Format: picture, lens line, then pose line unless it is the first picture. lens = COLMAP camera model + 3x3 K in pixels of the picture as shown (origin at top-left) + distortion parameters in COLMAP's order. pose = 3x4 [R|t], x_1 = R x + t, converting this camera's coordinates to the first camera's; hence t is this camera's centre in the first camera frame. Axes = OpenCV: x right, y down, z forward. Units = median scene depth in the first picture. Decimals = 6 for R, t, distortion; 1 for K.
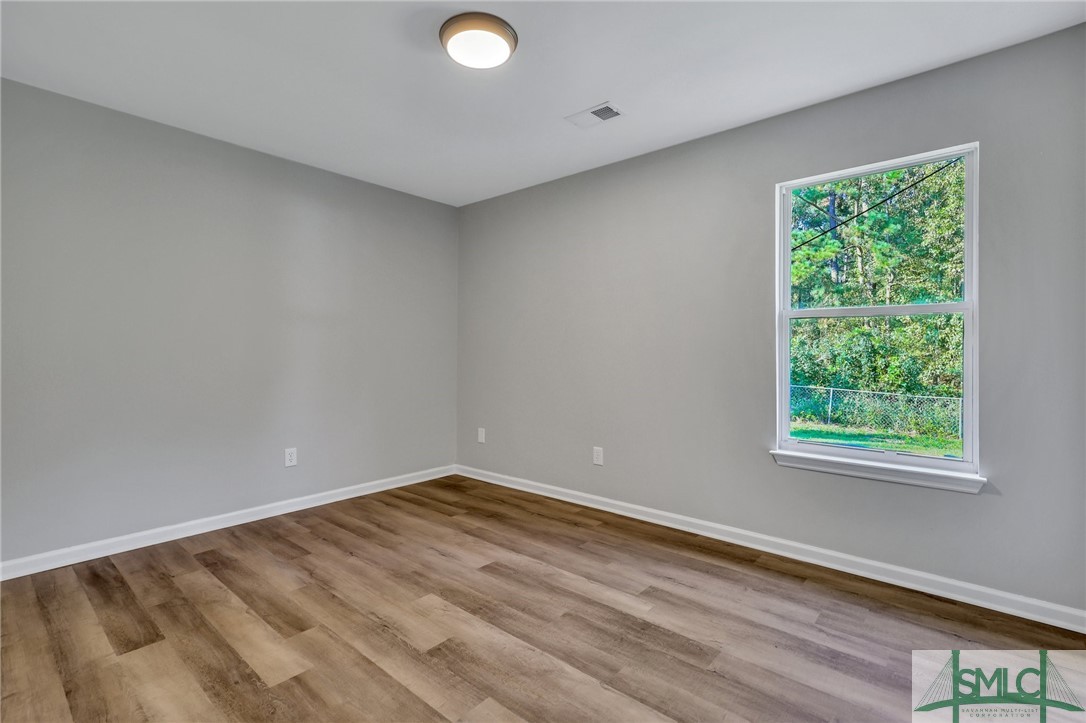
lens RADIAL K [[498.4, 0, 543.8], [0, 498.4, 357.0], [0, 0, 1]] dist [0.001728, -0.000213]
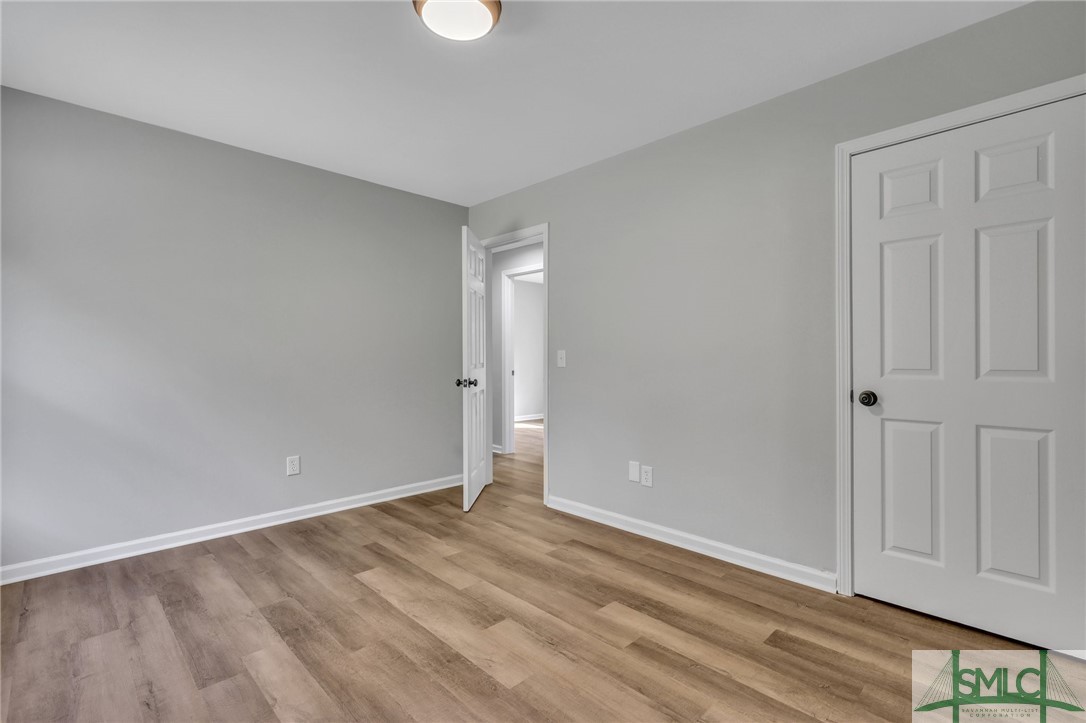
lens RADIAL K [[498.4, 0, 543.2], [0, 498.4, 358.2], [0, 0, 1]] dist [0.001728, -0.000213]
pose [[-0.996617, -0.007979, 0.081804, -0.383912], [-0.007151, 0.999920, 0.010406, -0.018850], [-0.081880, 0.009786, -0.996594, 1.993565]]
